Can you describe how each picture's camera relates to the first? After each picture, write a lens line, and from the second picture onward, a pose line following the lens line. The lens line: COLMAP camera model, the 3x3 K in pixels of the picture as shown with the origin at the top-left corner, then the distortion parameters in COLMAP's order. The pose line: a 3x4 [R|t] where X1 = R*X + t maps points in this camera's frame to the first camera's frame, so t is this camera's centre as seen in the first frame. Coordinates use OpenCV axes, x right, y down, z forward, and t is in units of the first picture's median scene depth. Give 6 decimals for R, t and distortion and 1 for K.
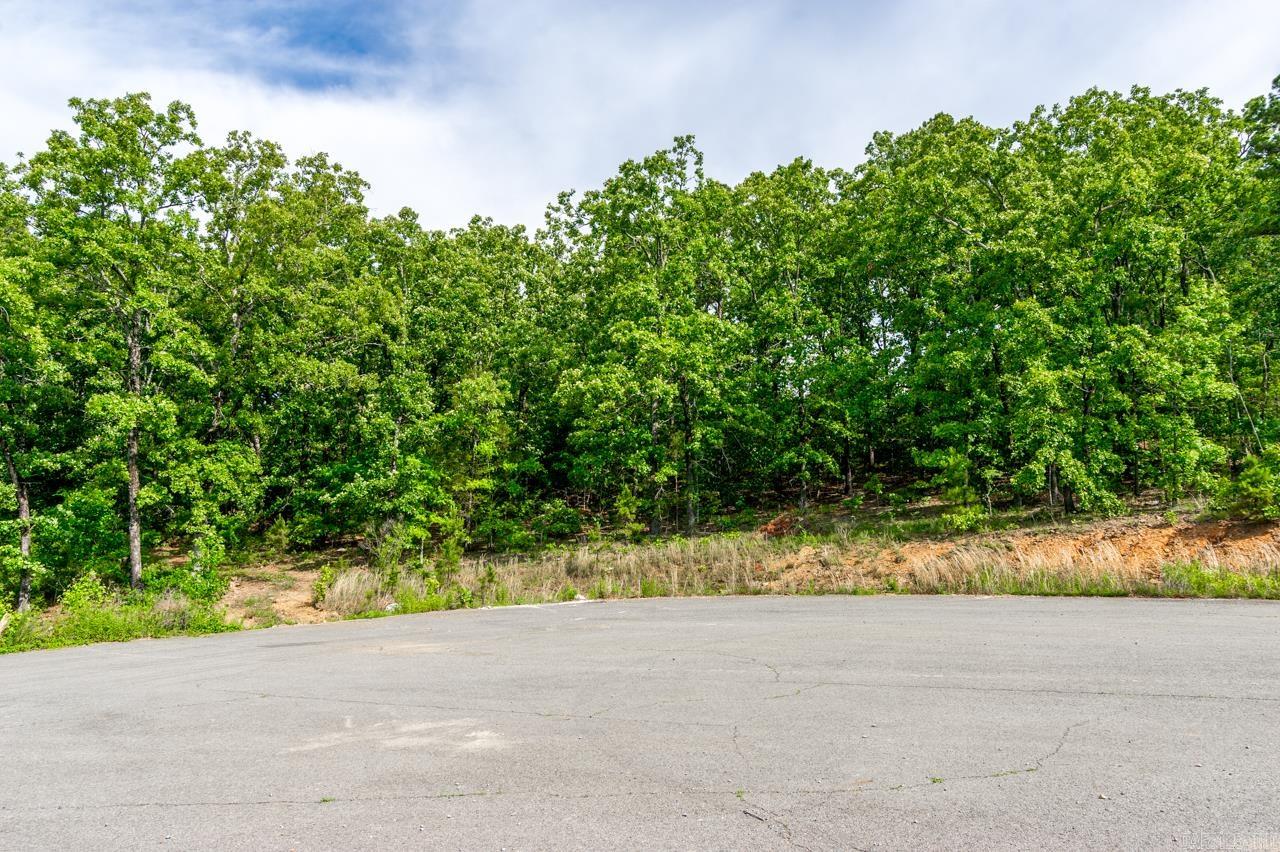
lens RADIAL K [[820.3, 0, 623.1], [0, 820.3, 437.4], [0, 0, 1]] dist [0.009905, 0.001327]
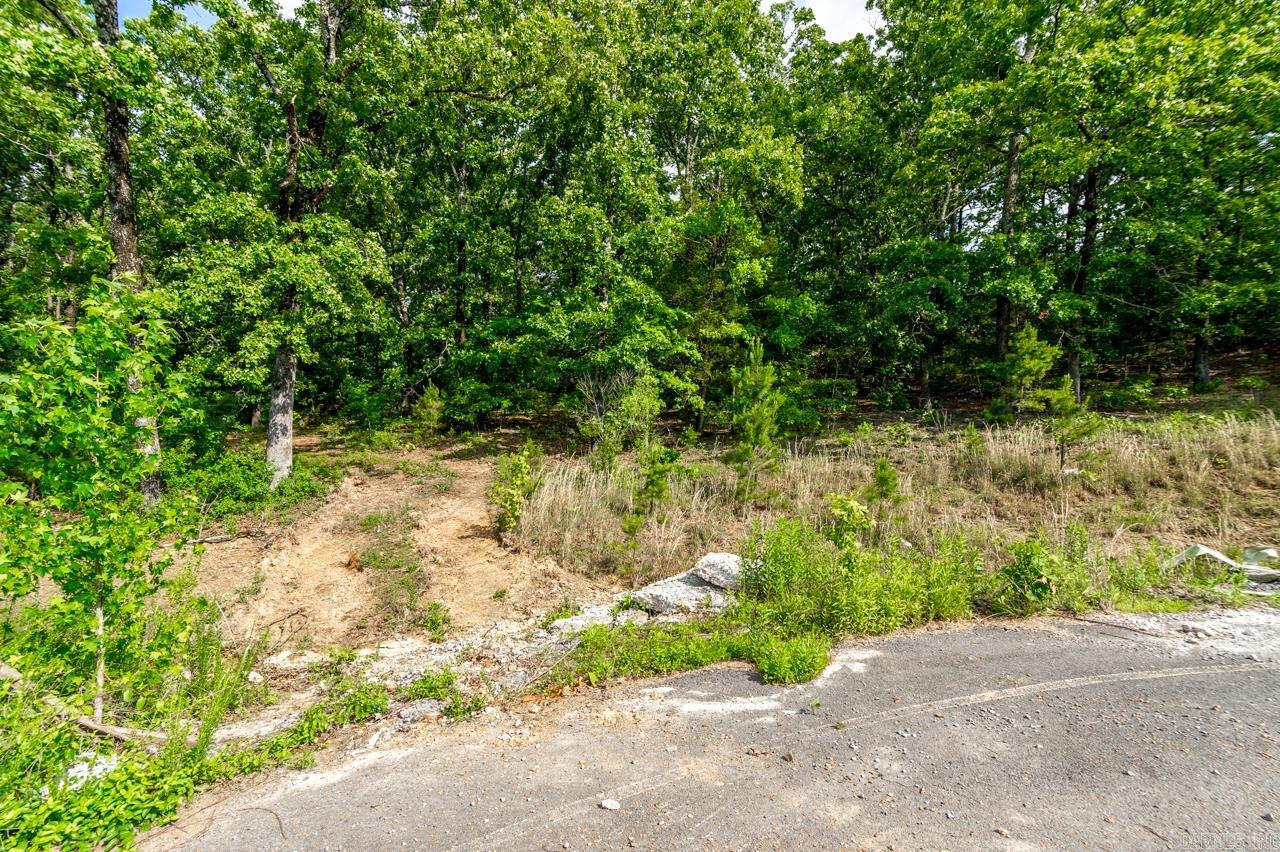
lens RADIAL K [[591.7, 0, 632.8], [0, 591.7, 422.5], [0, 0, 1]] dist [0.018077, 0.000829]
pose [[0.996972, 0.012508, -0.076753, -0.235264], [-0.004742, 0.994921, 0.100551, 0.090760], [0.077620, -0.099882, 0.991967, 0.581524]]
